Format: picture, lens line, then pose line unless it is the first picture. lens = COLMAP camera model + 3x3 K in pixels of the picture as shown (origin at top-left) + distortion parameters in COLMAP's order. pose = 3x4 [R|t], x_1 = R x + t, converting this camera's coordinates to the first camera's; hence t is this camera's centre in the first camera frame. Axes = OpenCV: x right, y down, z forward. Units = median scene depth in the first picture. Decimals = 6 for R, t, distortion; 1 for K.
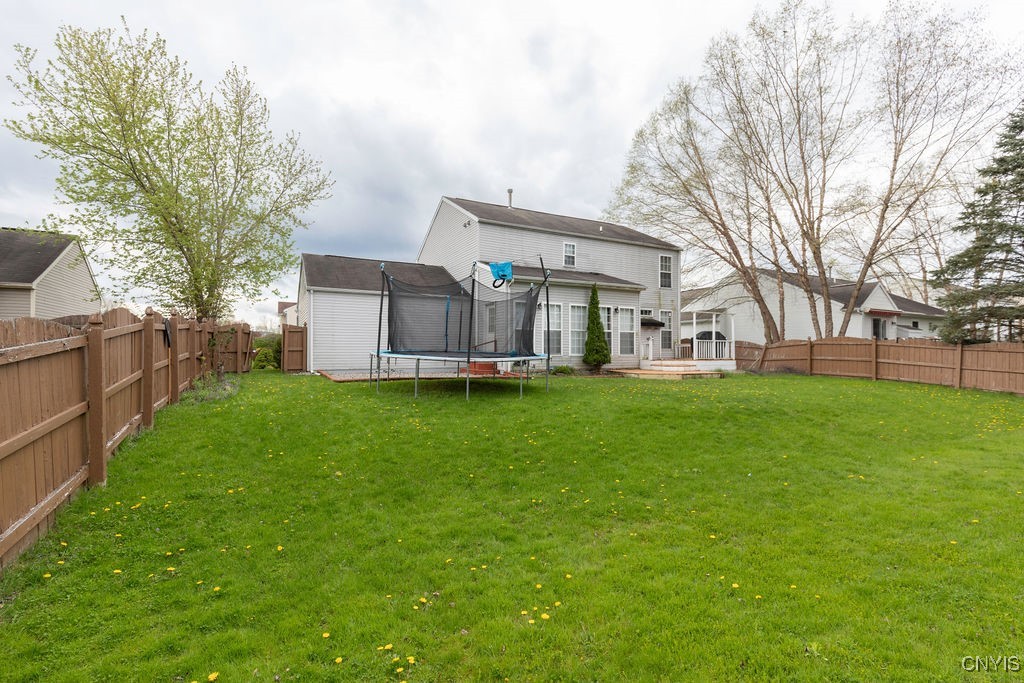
lens RADIAL K [[461.2, 0, 496.2], [0, 461.2, 346.4], [0, 0, 1]] dist [-0.001347, -0.000276]
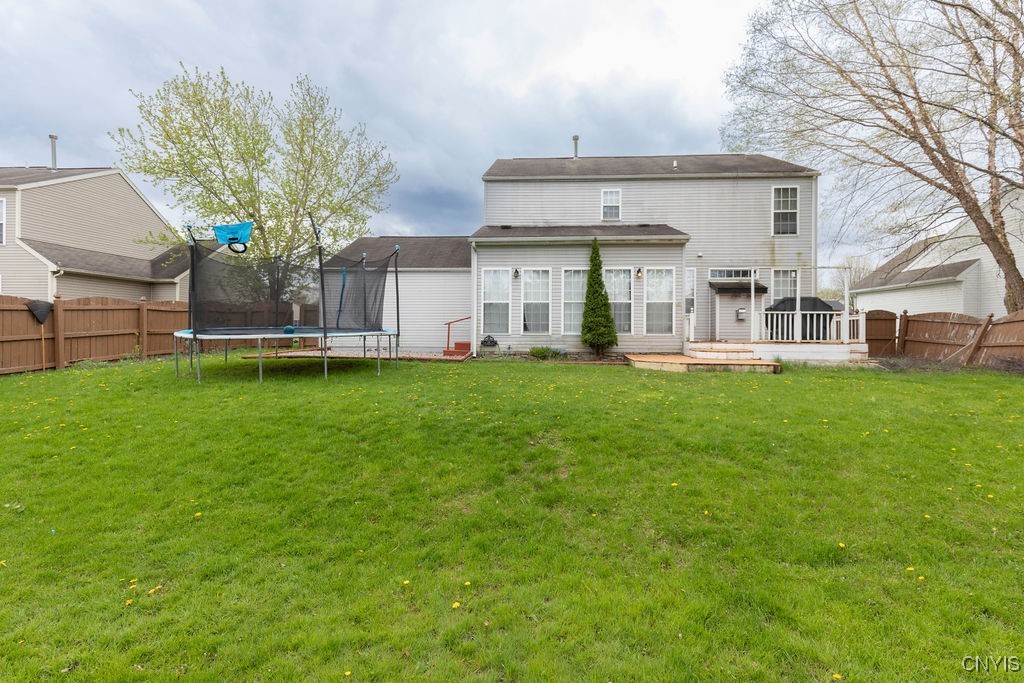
lens RADIAL K [[470.1, 0, 516.0], [0, 470.1, 330.0], [0, 0, 1]] dist [0.000331, 0.000065]
pose [[0.861749, 0.000477, -0.507335, 0.464707], [0.003535, 0.999970, 0.006945, 0.005908], [0.507323, -0.007778, 0.861721, 0.261090]]
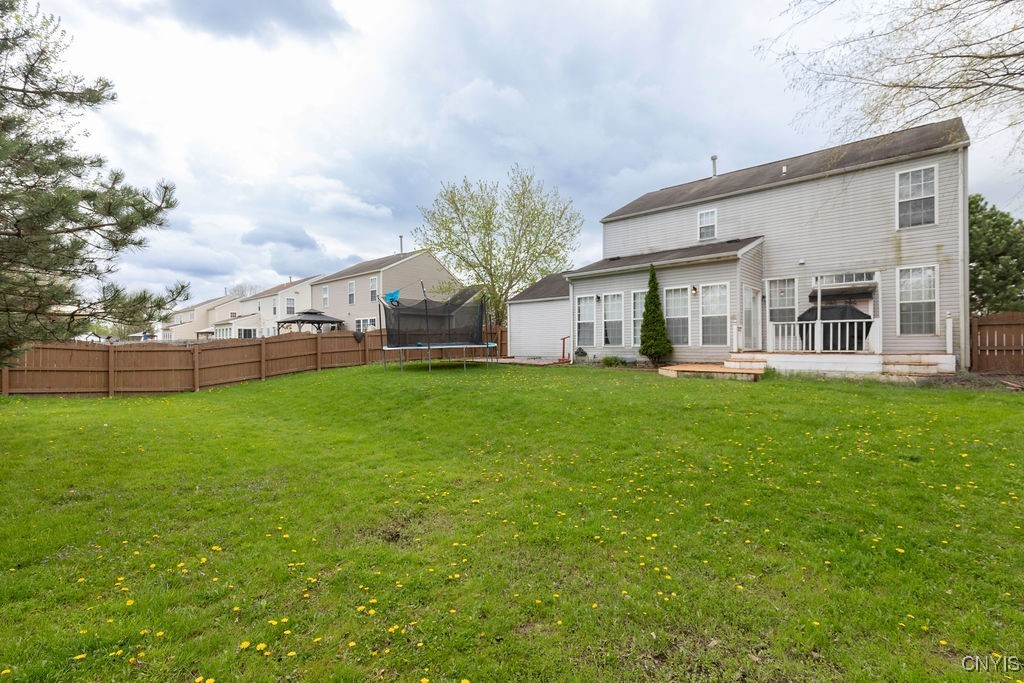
lens RADIAL K [[461.2, 0, 496.2], [0, 461.2, 346.4], [0, 0, 1]] dist [-0.001347, -0.000276]
pose [[0.329558, -0.002210, -0.944133, 0.897984], [0.016445, 0.999859, 0.003400, 0.011182], [0.943992, -0.016646, 0.329548, 0.402861]]
